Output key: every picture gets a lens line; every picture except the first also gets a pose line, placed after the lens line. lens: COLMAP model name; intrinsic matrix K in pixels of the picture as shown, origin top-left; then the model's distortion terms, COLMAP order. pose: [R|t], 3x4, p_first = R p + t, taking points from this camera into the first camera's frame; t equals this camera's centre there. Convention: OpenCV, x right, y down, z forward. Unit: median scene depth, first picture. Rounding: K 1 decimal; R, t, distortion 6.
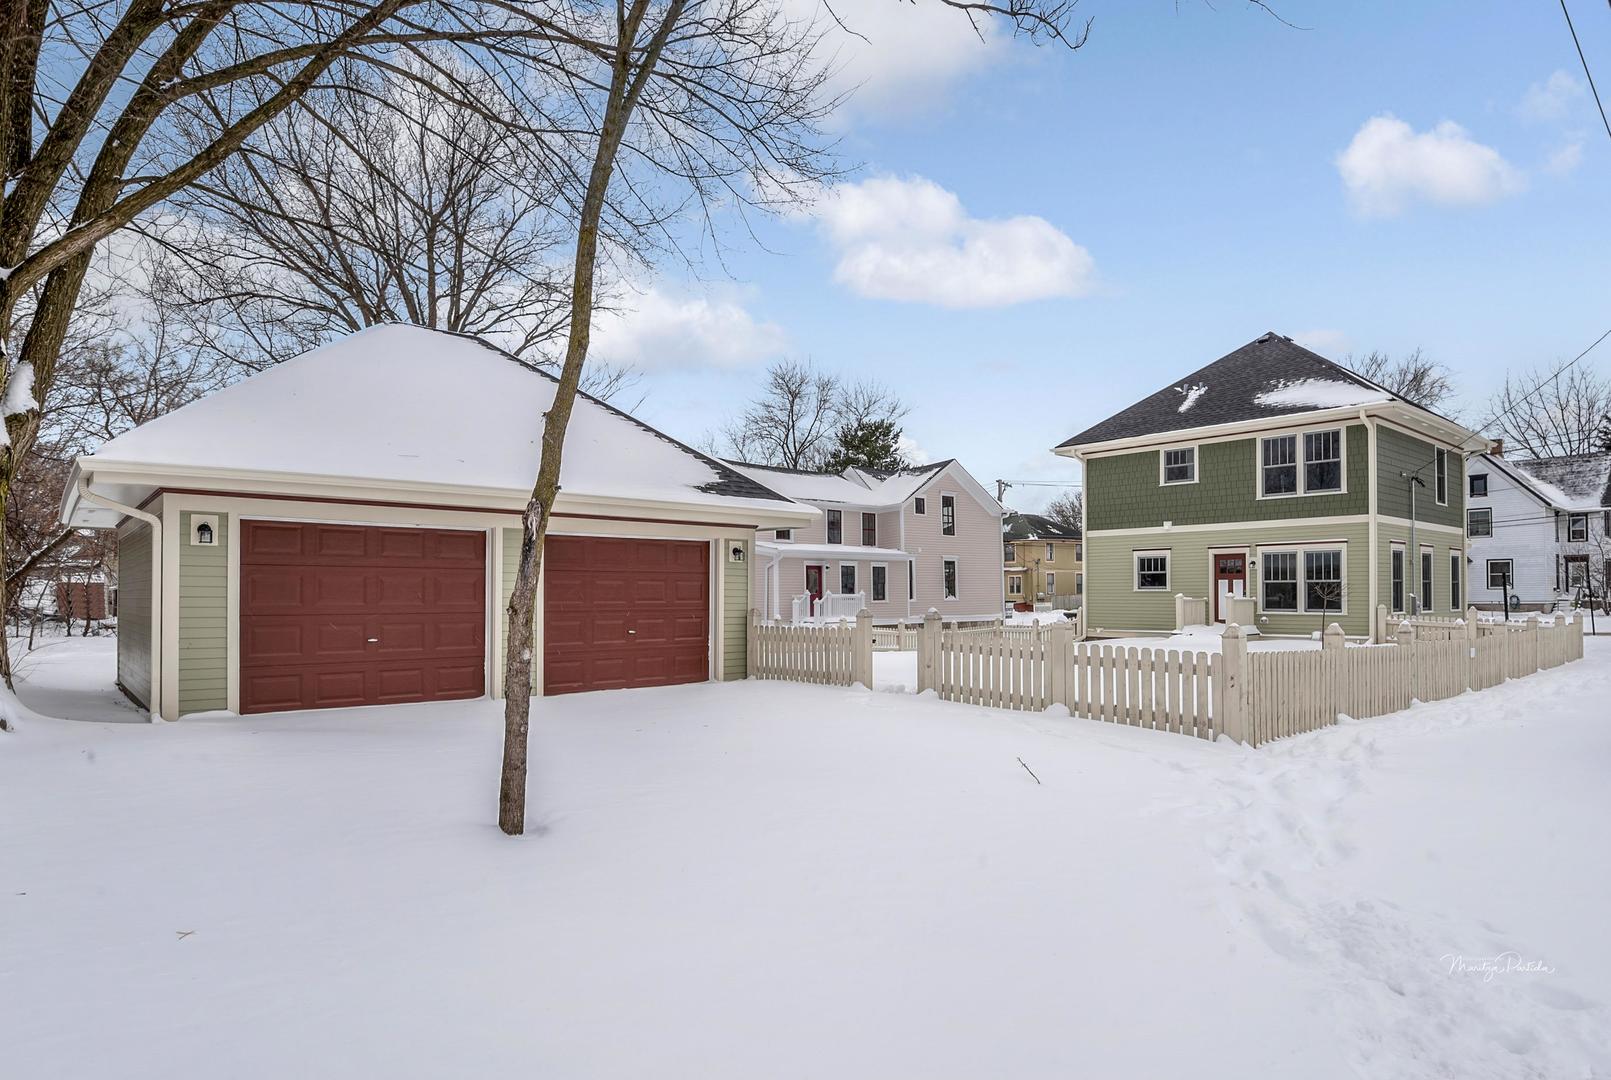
lens RADIAL K [[922.9, 0, 797.3], [0, 922.9, 565.6], [0, 0, 1]] dist [0.004654, -0.008612]
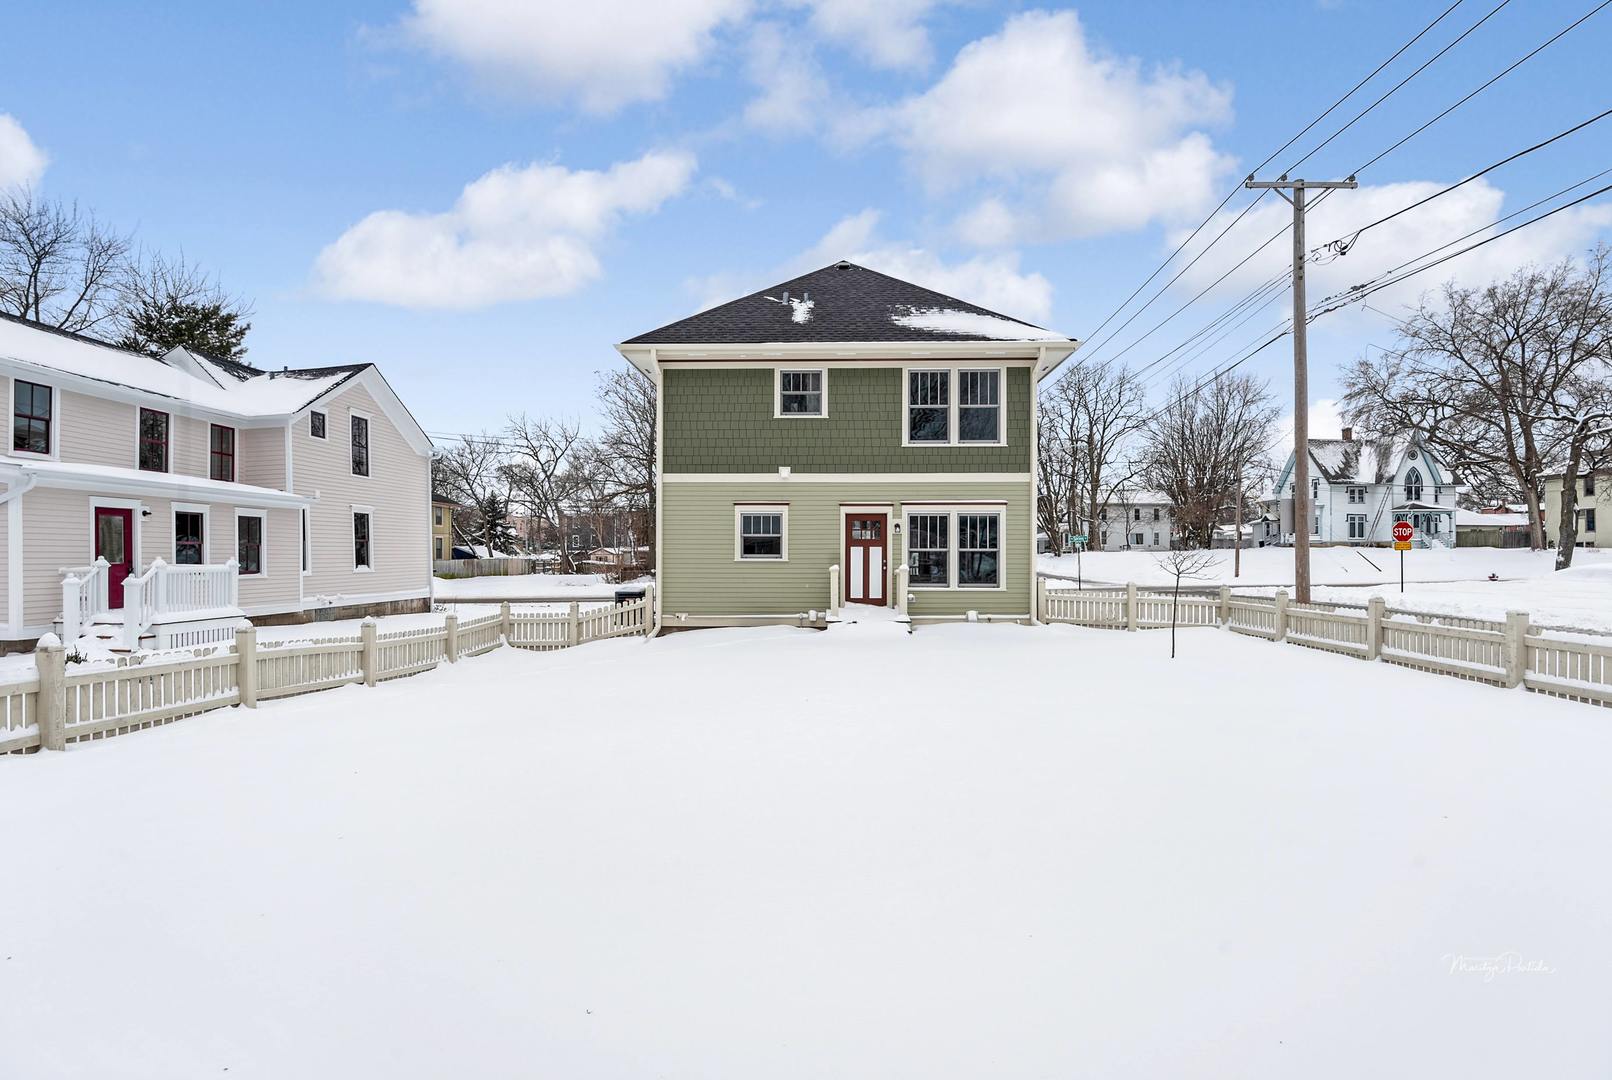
lens RADIAL K [[764.2, 0, 819.8], [0, 764.2, 548.0], [0, 0, 1]] dist [-0.017698, -0.013977]
pose [[0.670688, 0.012784, 0.741629, -0.031578], [-0.025678, 0.999652, 0.005991, 0.012626], [-0.741295, -0.023062, 0.670784, 0.559494]]
